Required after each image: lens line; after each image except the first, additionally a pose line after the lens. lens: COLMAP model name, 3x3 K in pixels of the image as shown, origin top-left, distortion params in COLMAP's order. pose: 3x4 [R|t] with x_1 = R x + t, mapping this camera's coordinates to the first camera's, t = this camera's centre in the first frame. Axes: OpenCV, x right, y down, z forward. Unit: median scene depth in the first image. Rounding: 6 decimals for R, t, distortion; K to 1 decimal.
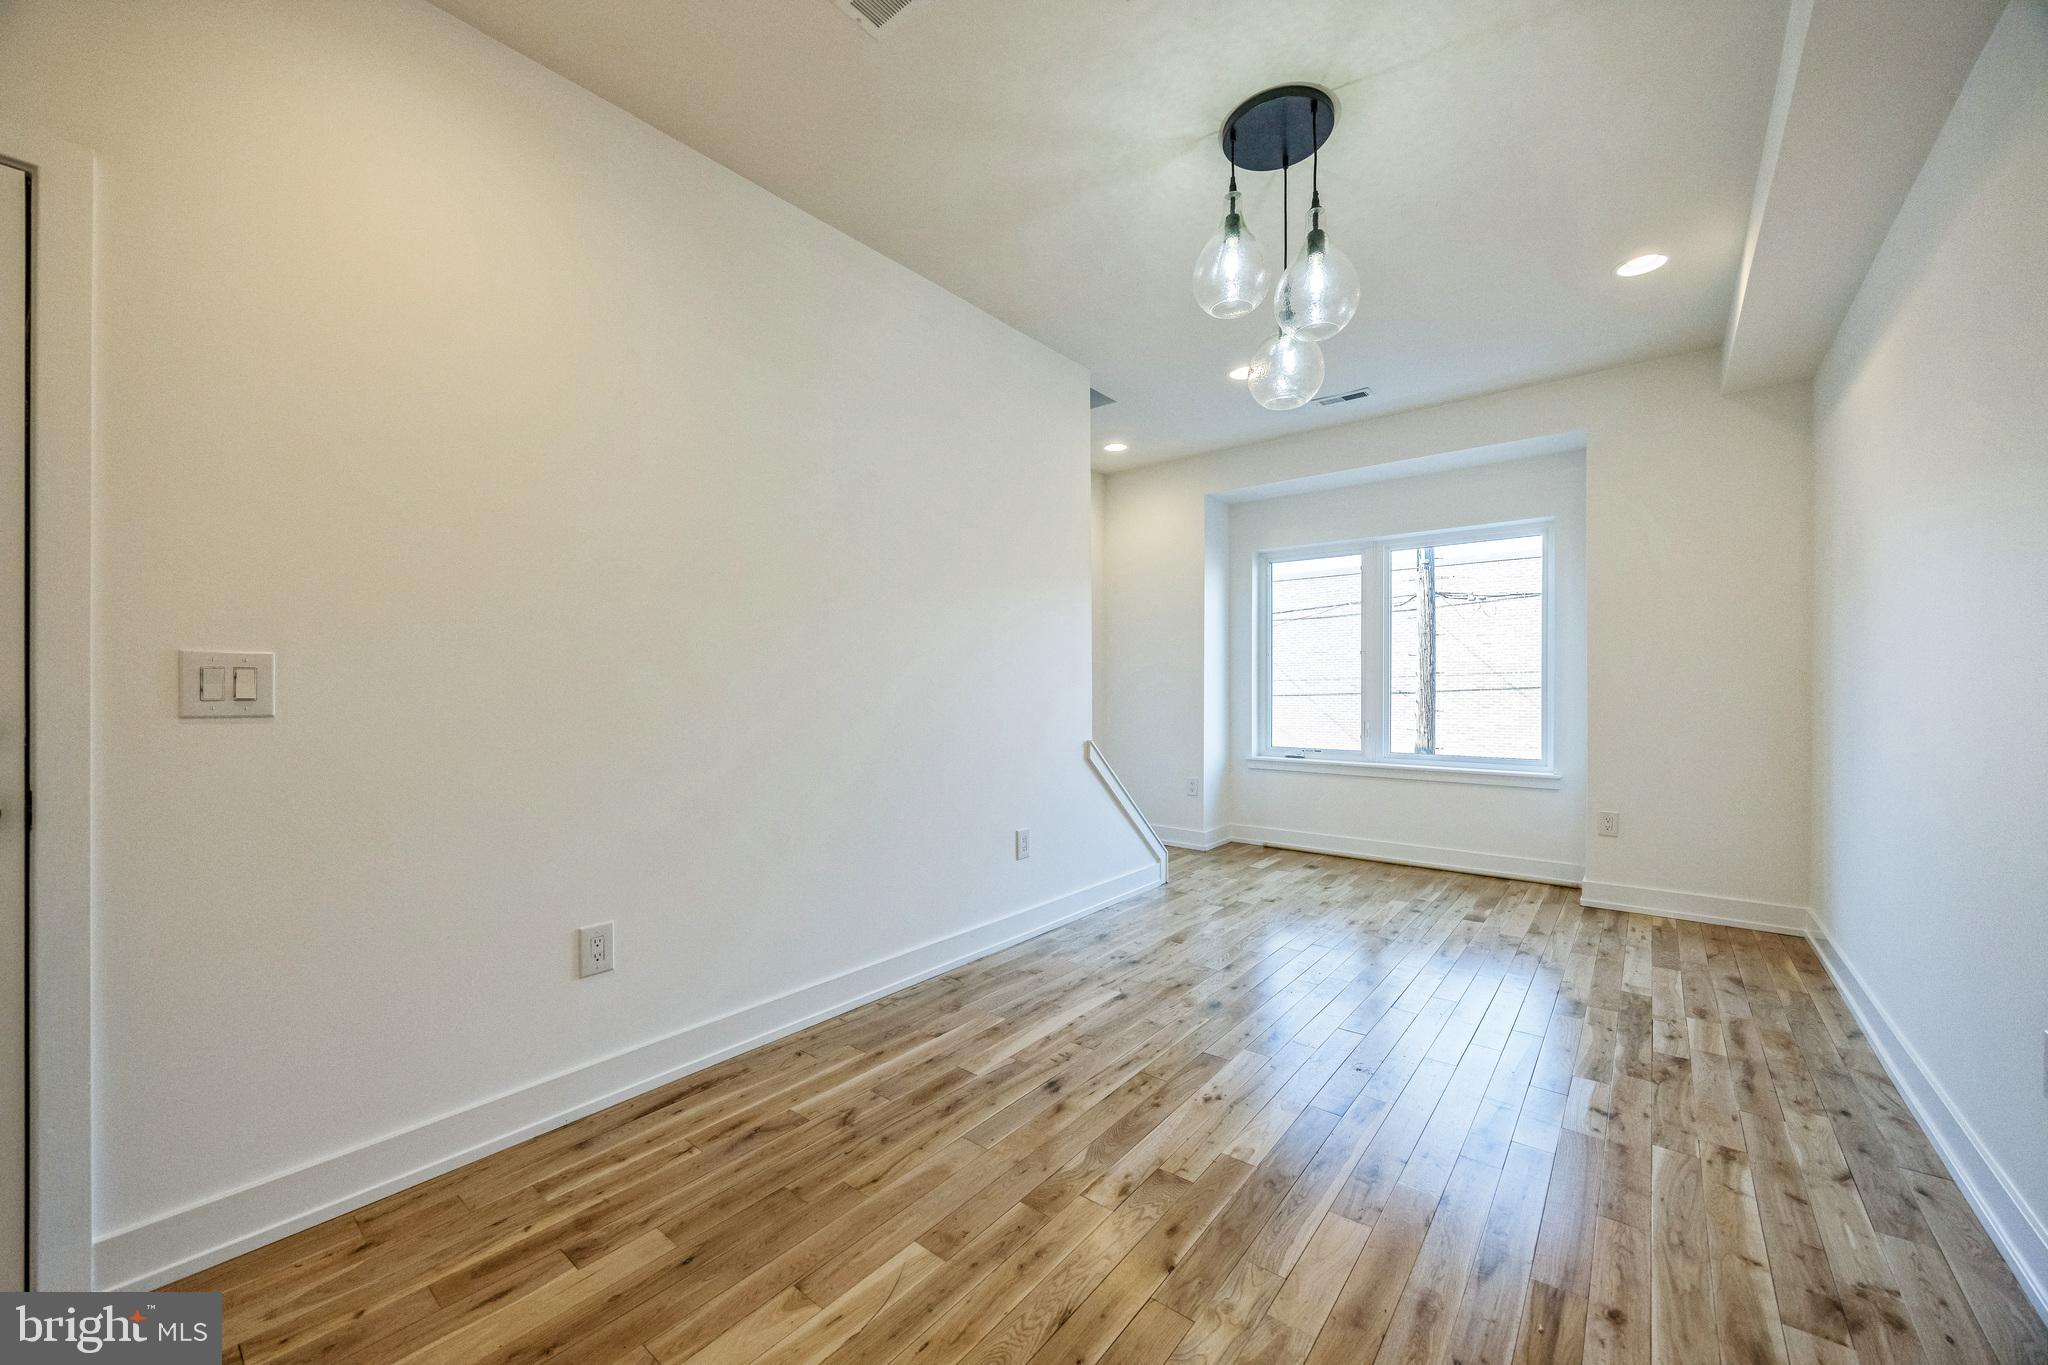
lens RADIAL K [[776.1, 0, 1019.4], [0, 776.1, 693.5], [0, 0, 1]] dist [-0.002400, 0.000062]
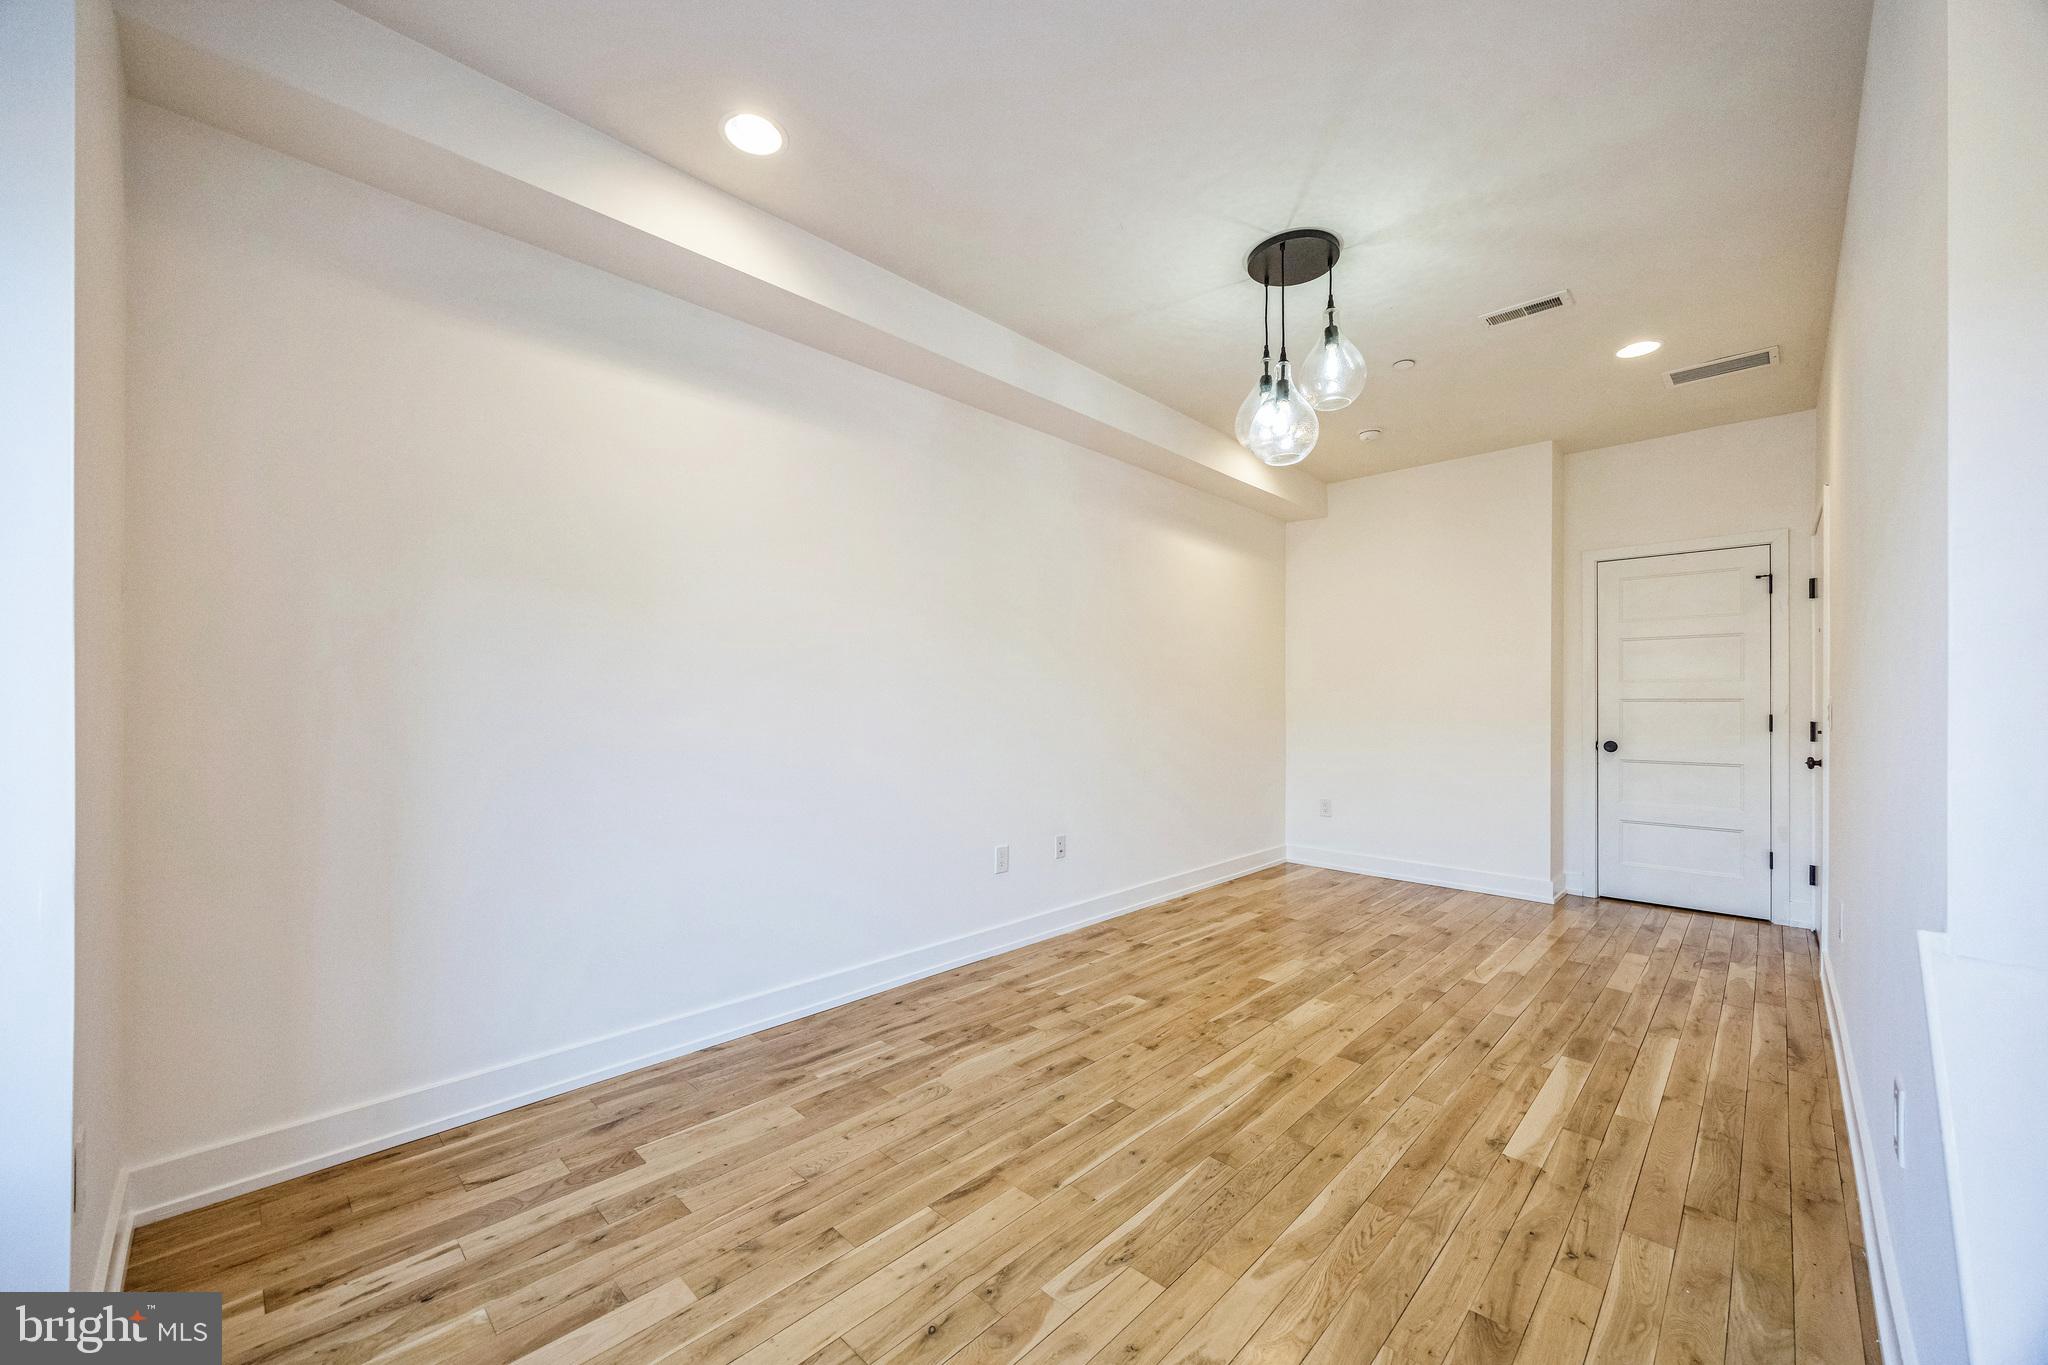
lens RADIAL K [[776.1, 0, 1018.5], [0, 776.1, 694.8], [0, 0, 1]] dist [-0.002400, 0.000062]
pose [[-0.996173, -0.002069, 0.087384, 0.628842], [-0.002839, 0.999958, -0.008694, -0.027007], [-0.087362, -0.008909, -0.996137, 2.157913]]
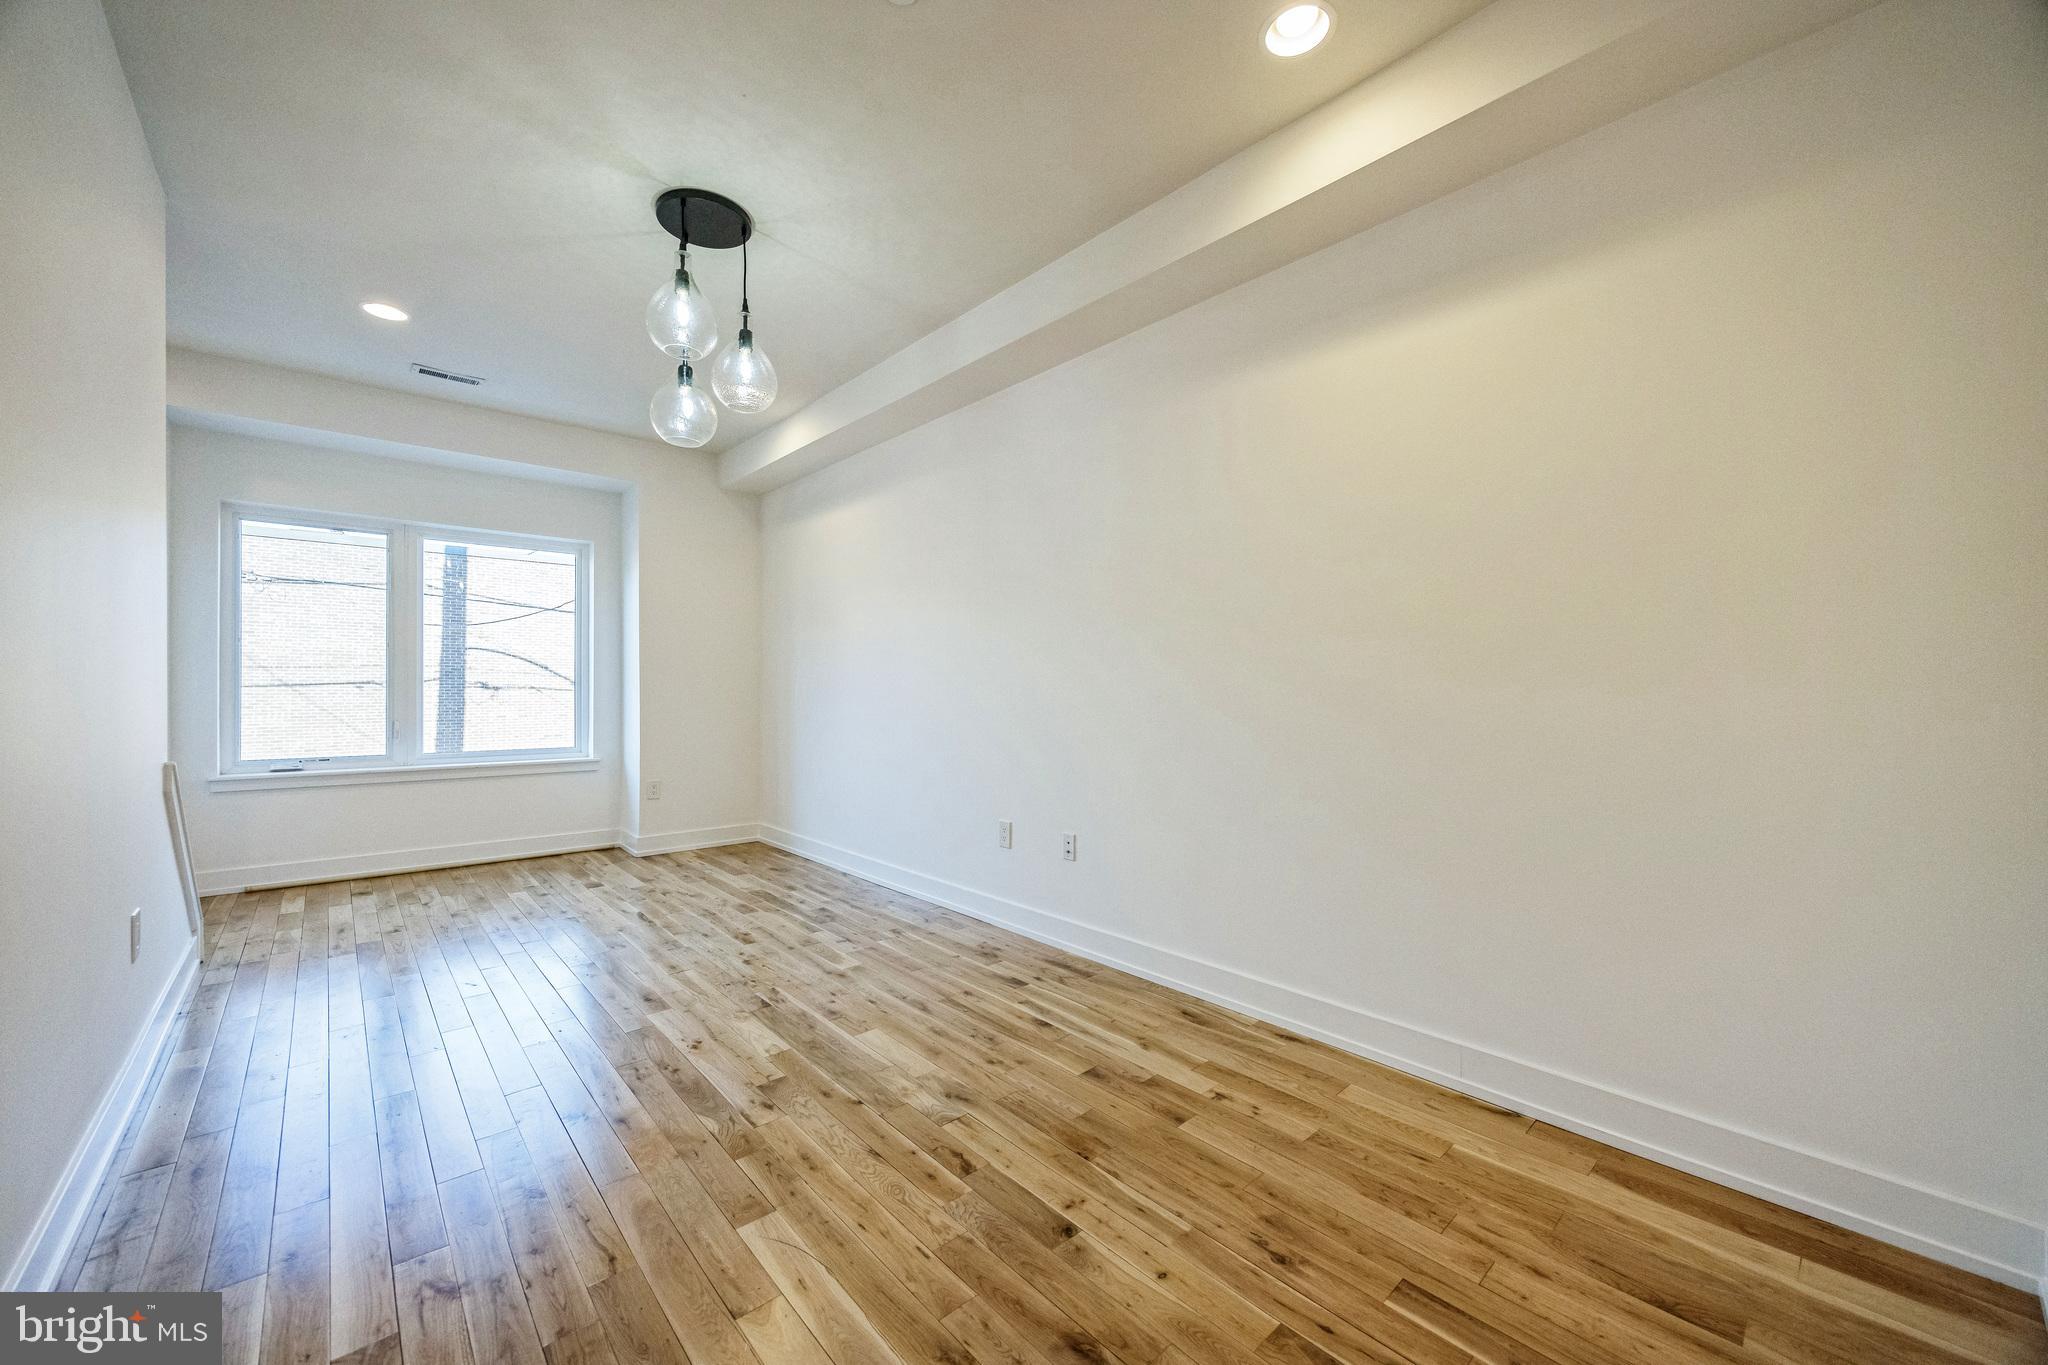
lens RADIAL K [[776.1, 0, 1016.4], [0, 776.1, 684.4], [0, 0, 1]] dist [-0.002400, 0.000062]
pose [[0.159162, 0.004461, 0.987242, -0.738568], [0.002787, 0.999984, -0.004968, -0.001072], [-0.987249, 0.003542, 0.159147, 0.322516]]
